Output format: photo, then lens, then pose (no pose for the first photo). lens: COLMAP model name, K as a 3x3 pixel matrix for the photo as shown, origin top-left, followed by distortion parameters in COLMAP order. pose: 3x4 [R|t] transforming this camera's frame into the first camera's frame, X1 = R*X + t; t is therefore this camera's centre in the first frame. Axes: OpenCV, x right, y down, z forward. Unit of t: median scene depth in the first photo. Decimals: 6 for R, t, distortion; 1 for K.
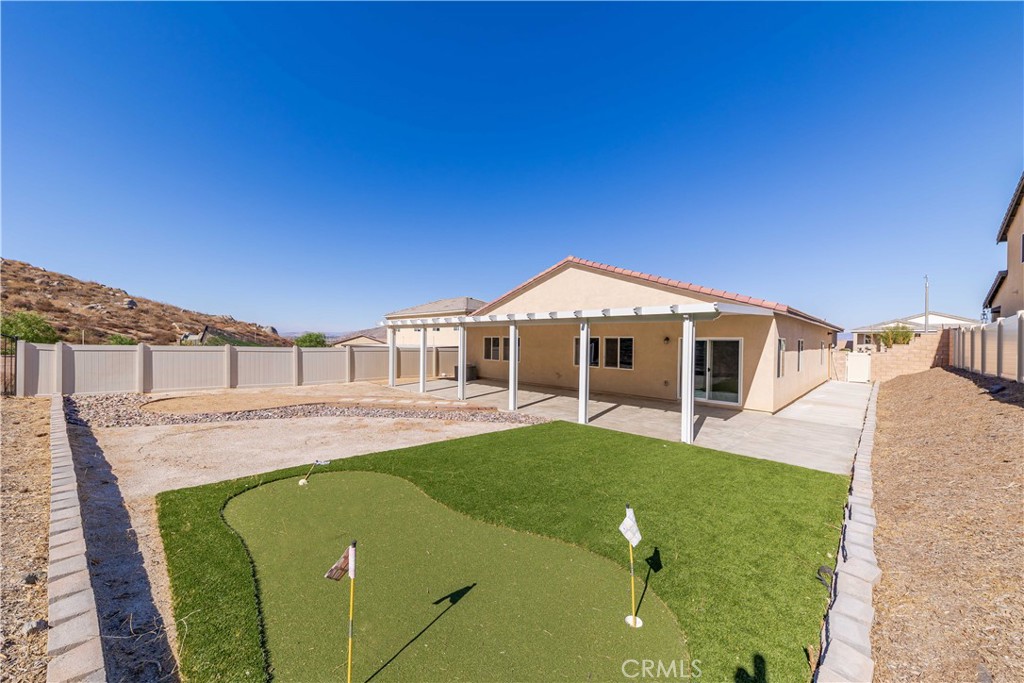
lens RADIAL K [[380.9, 0, 512.0], [0, 380.9, 341.5], [0, 0, 1]] dist [0.080659, 0.000008]
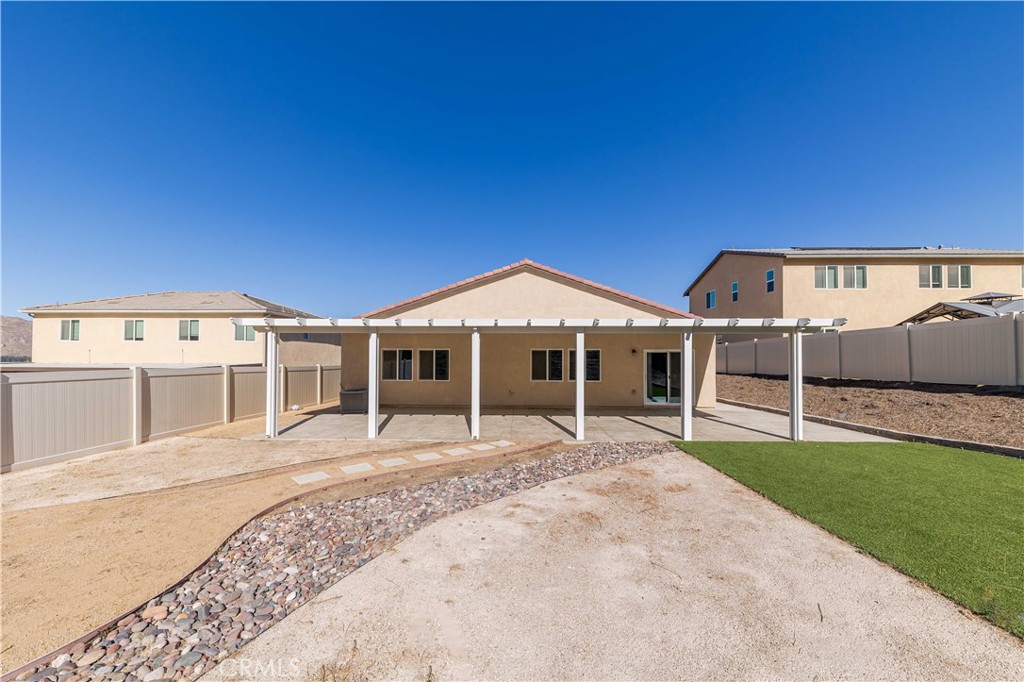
lens RADIAL K [[366.9, 0, 512.0], [0, 366.9, 341.0], [0, 0, 1]] dist [0.000522, 0.000046]
pose [[0.718110, 0.015635, 0.695754, -0.447478], [0.004891, 0.999610, -0.027512, -0.005979], [-0.695912, 0.023160, 0.717753, 0.390541]]
